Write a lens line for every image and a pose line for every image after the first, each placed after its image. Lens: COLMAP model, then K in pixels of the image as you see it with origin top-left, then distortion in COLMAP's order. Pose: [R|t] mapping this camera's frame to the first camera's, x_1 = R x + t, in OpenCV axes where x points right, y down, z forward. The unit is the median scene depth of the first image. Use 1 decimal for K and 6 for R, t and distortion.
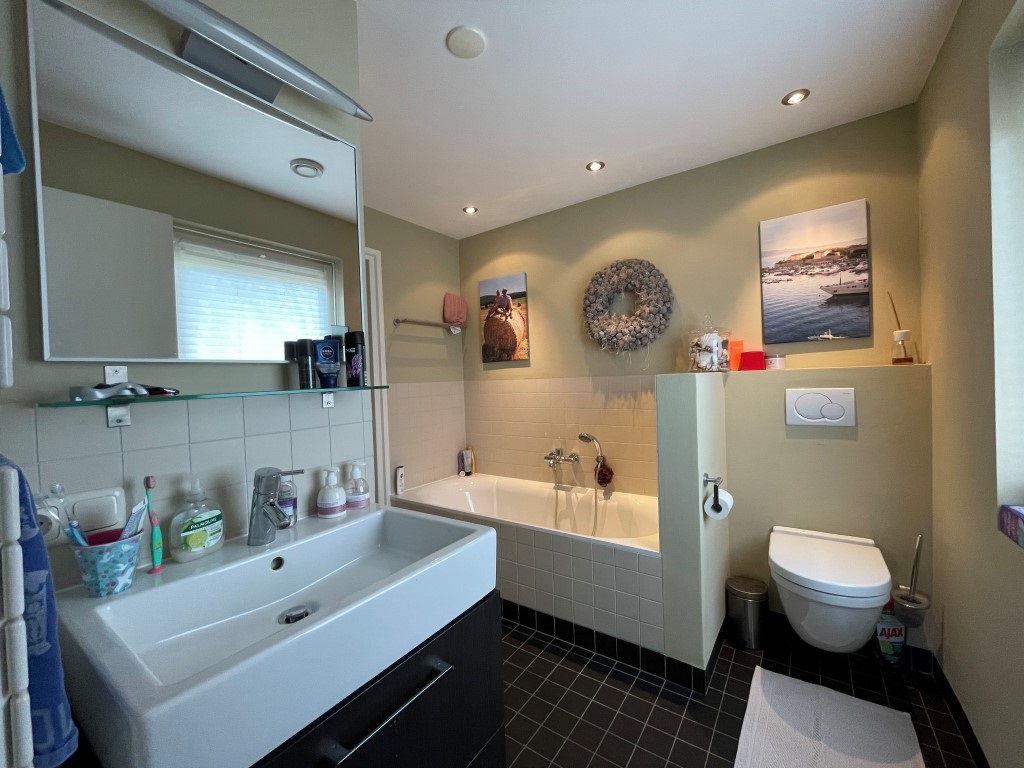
lens RADIAL K [[415.4, 0, 514.8], [0, 415.4, 382.4], [0, 0, 1]] dist [-0.002846, -0.000808]
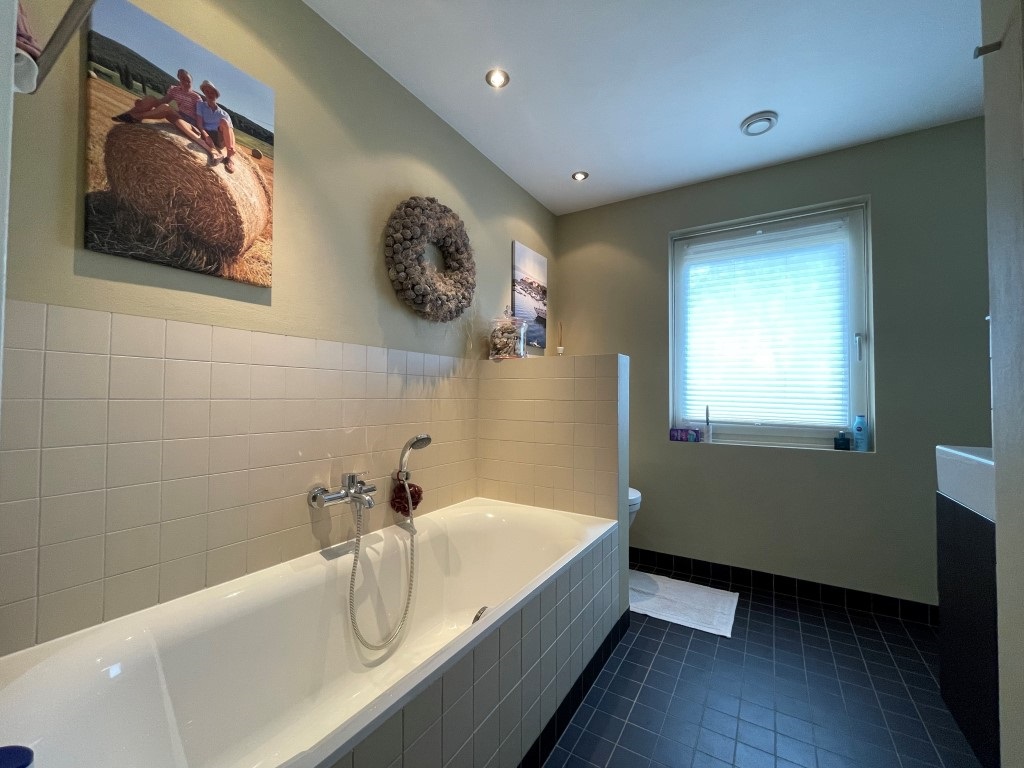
lens RADIAL K [[415.4, 0, 513.8], [0, 415.4, 386.4], [0, 0, 1]] dist [-0.002846, -0.000808]
pose [[-0.055929, 0.059731, 0.996646, -0.423921], [0.004104, 0.998214, -0.059595, 0.077490], [-0.998426, 0.000758, -0.056074, 0.790587]]
